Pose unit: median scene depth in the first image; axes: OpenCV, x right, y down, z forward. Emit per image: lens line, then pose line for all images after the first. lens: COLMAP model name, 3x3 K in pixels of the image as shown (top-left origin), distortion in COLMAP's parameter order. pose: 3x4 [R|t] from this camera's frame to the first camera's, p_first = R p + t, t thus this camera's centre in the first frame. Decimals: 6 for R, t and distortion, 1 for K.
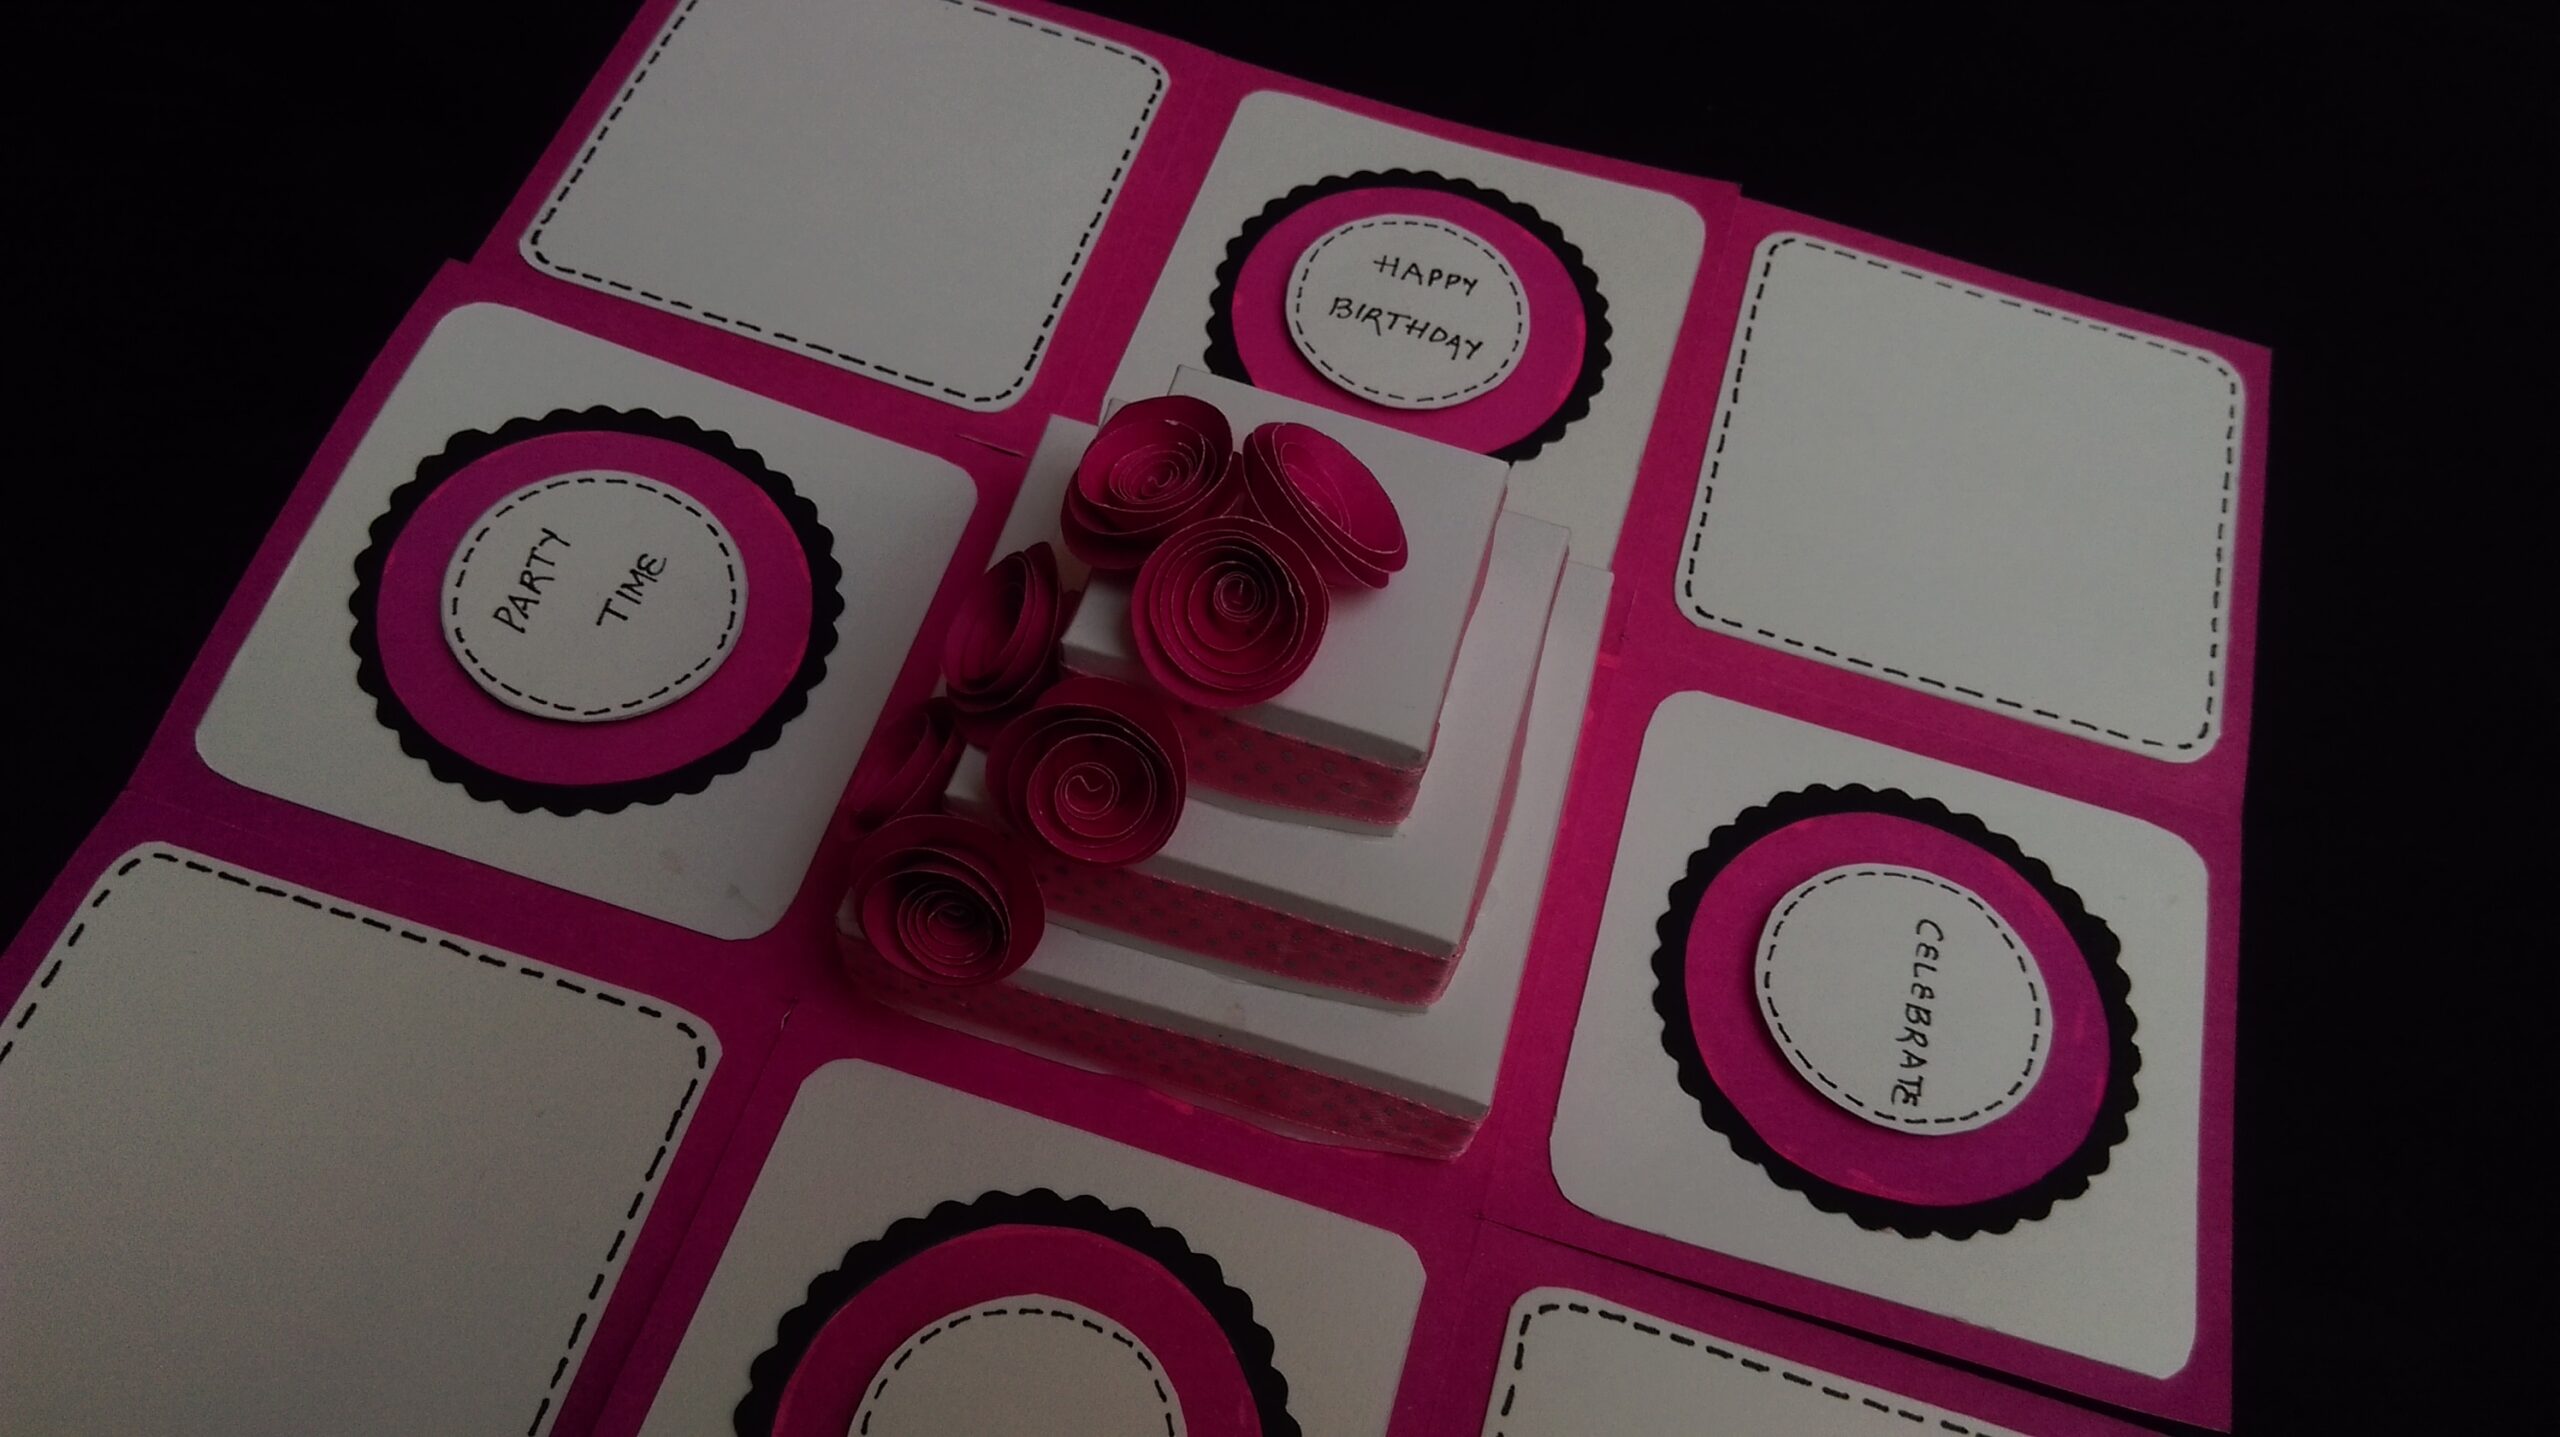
lens RADIAL K [[2148.7, 0, 1280.0], [0, 2148.7, 698.6], [0, 0, 1]] dist [0.136482, -0.275939]
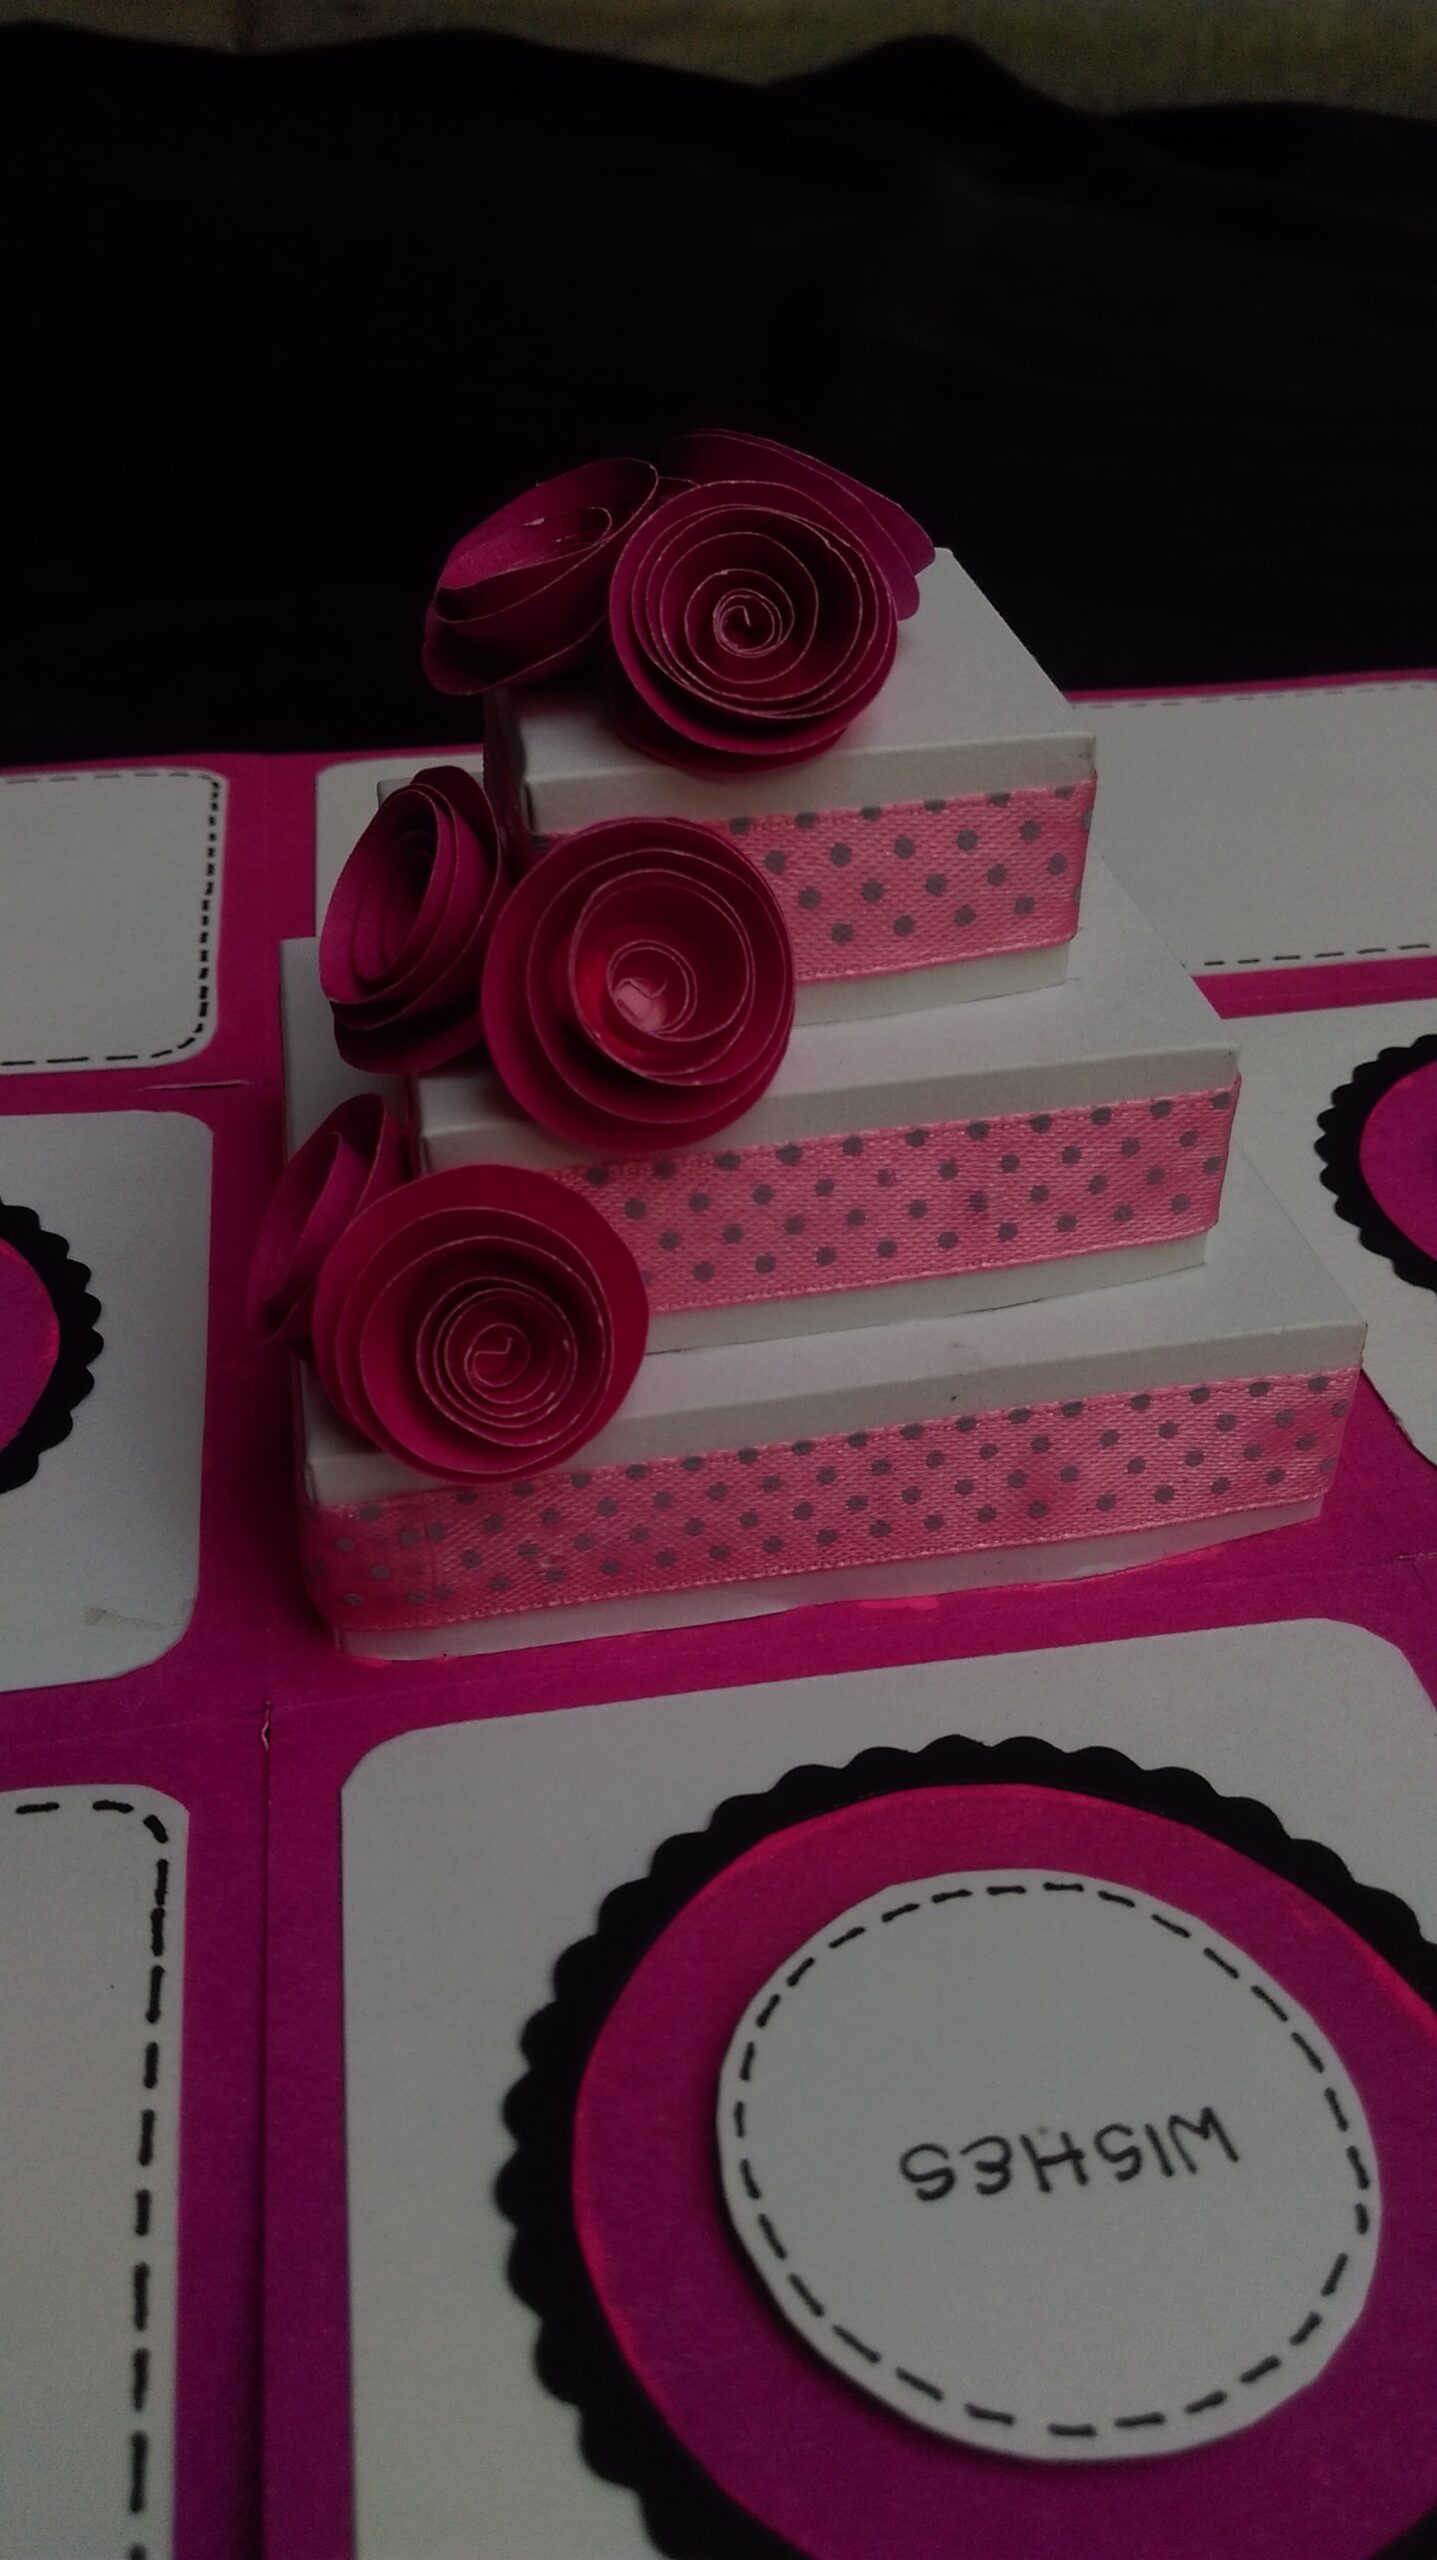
lens RADIAL K [[2148.7, 0, 718.5], [0, 2148.7, 1280.0], [0, 0, 1]] dist [0.136482, -0.275939]
pose [[0.894197, -0.346022, 0.284045, -0.228451], [0.426411, 0.851548, -0.305025, 0.258347], [-0.136333, 0.393872, 0.908998, 0.374652]]
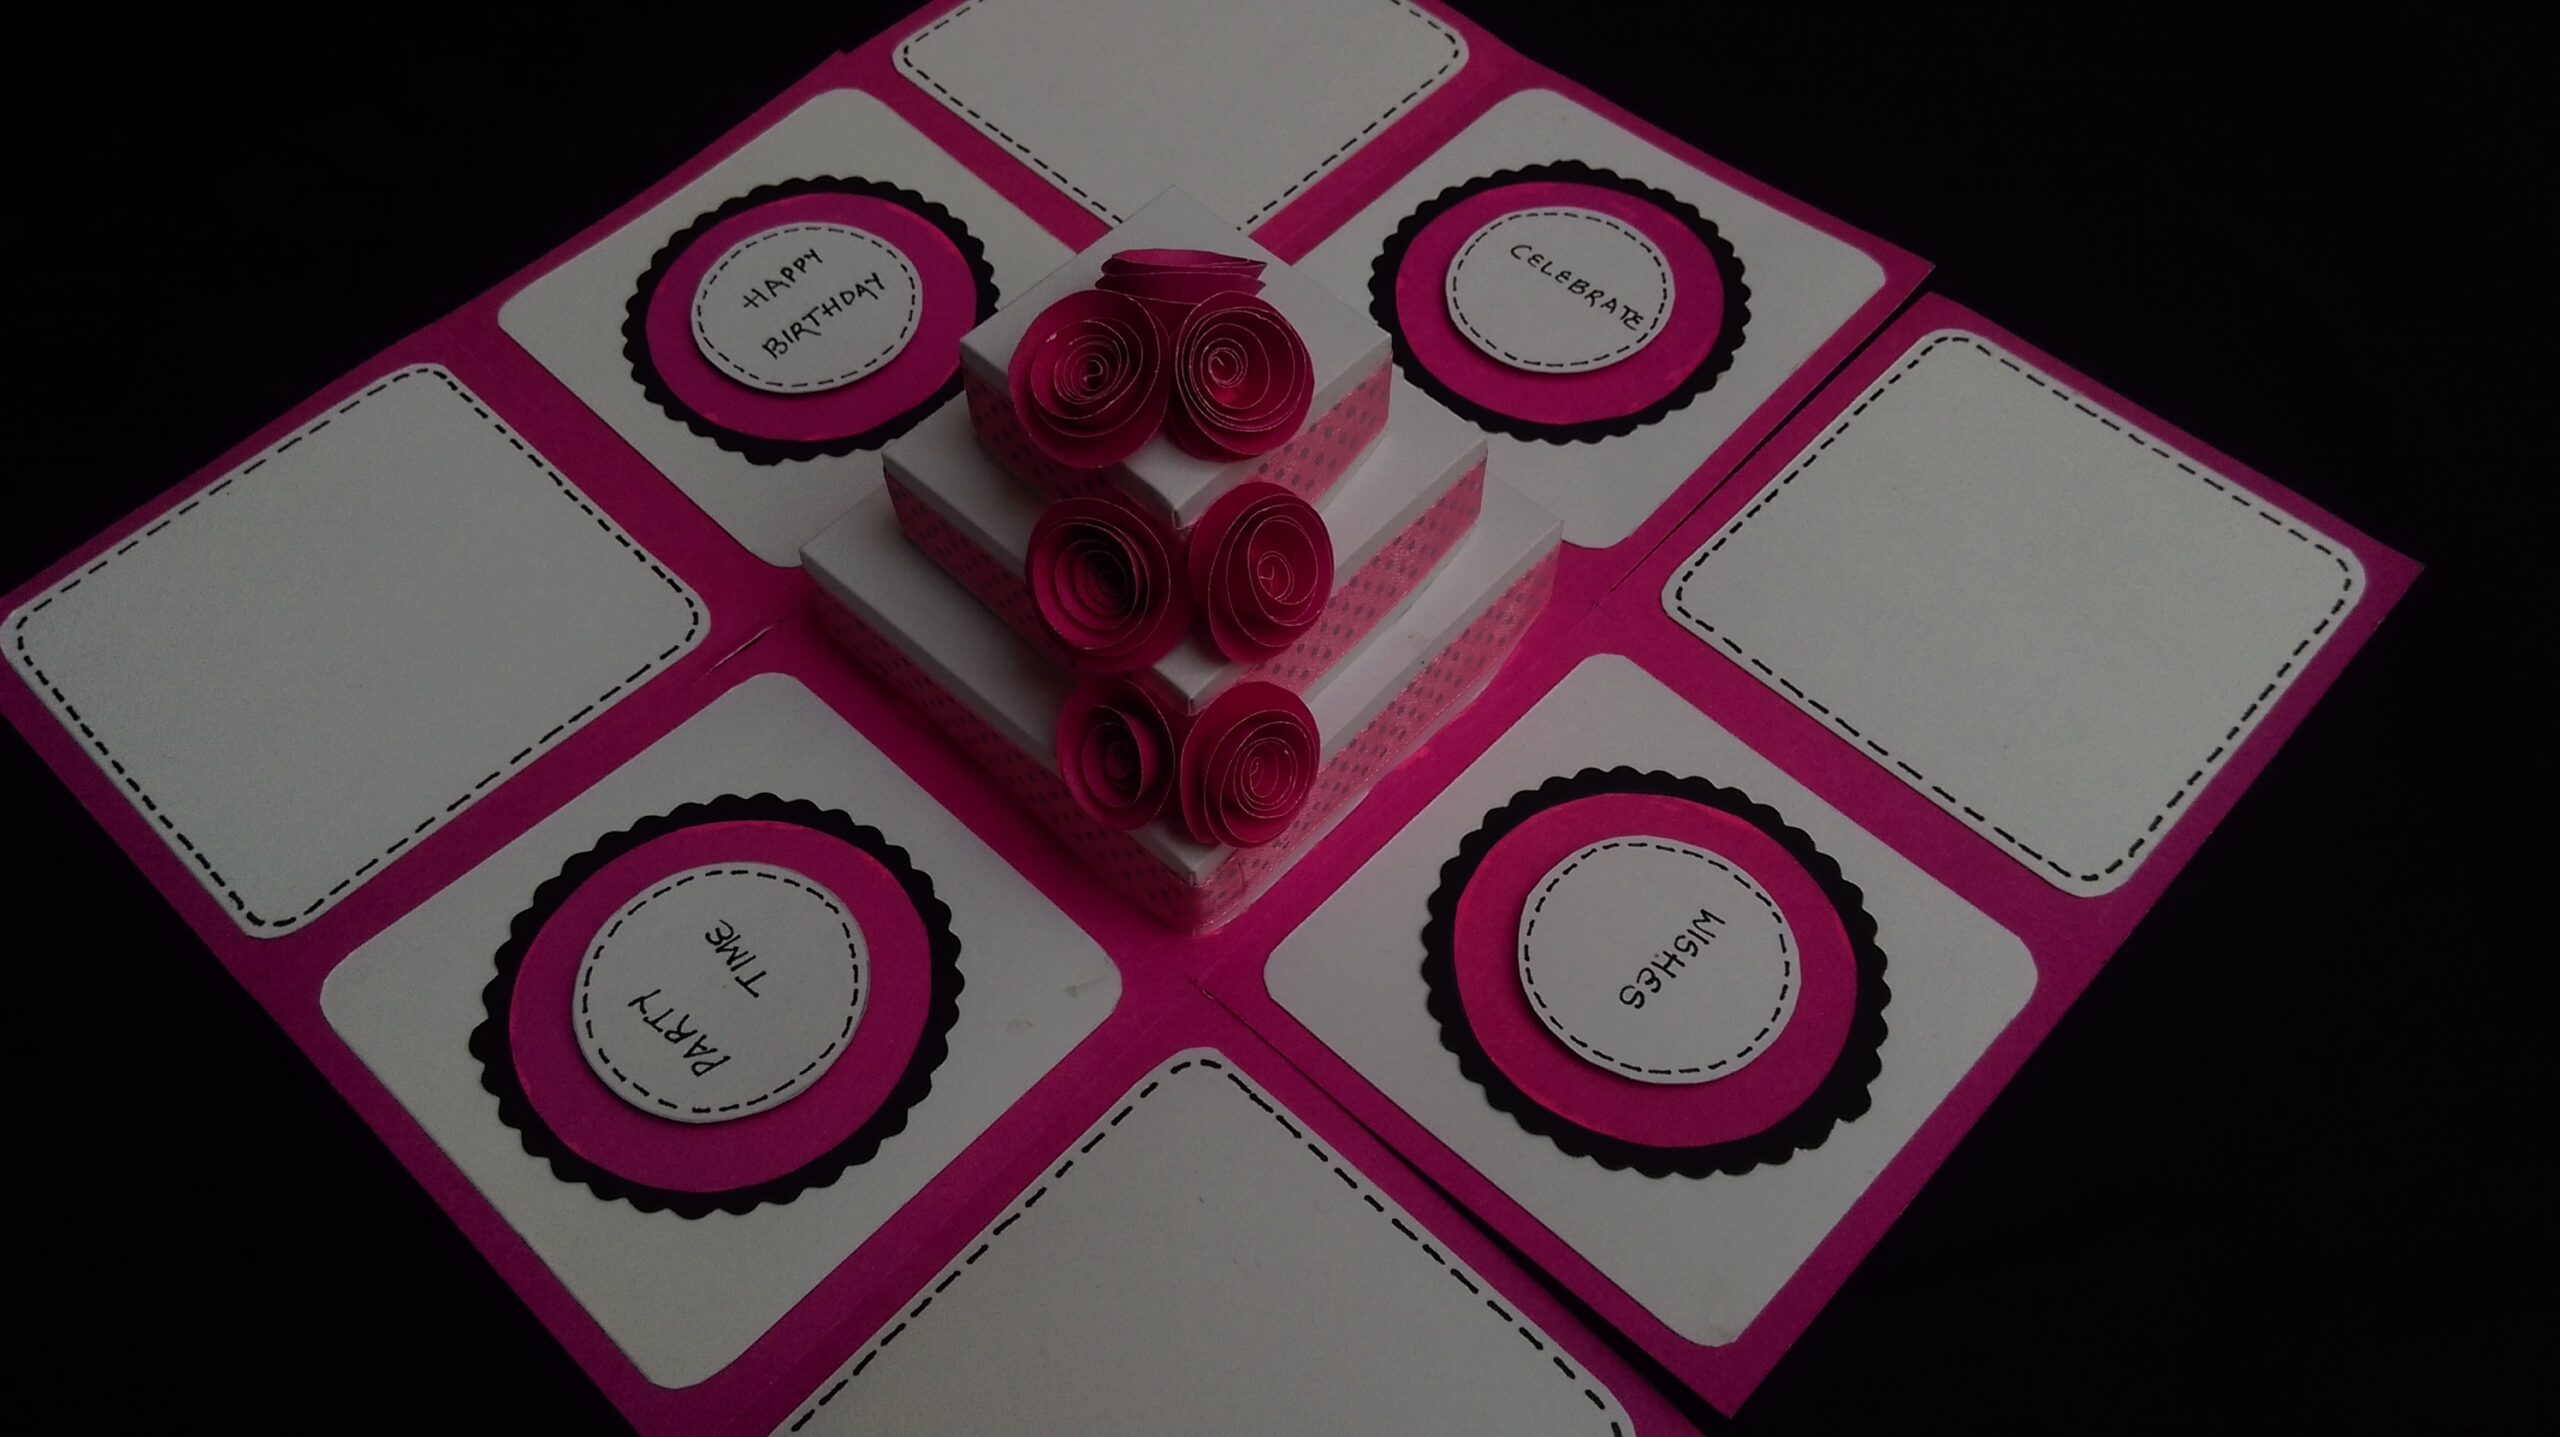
lens RADIAL K [[2148.7, 0, 1280.0], [0, 2148.7, 698.6], [0, 0, 1]] dist [0.136482, -0.275939]
pose [[0.451556, -0.793748, 0.407506, -0.510658], [0.787245, 0.569391, 0.236726, -0.162322], [-0.419931, 0.213912, 0.881986, -0.027526]]
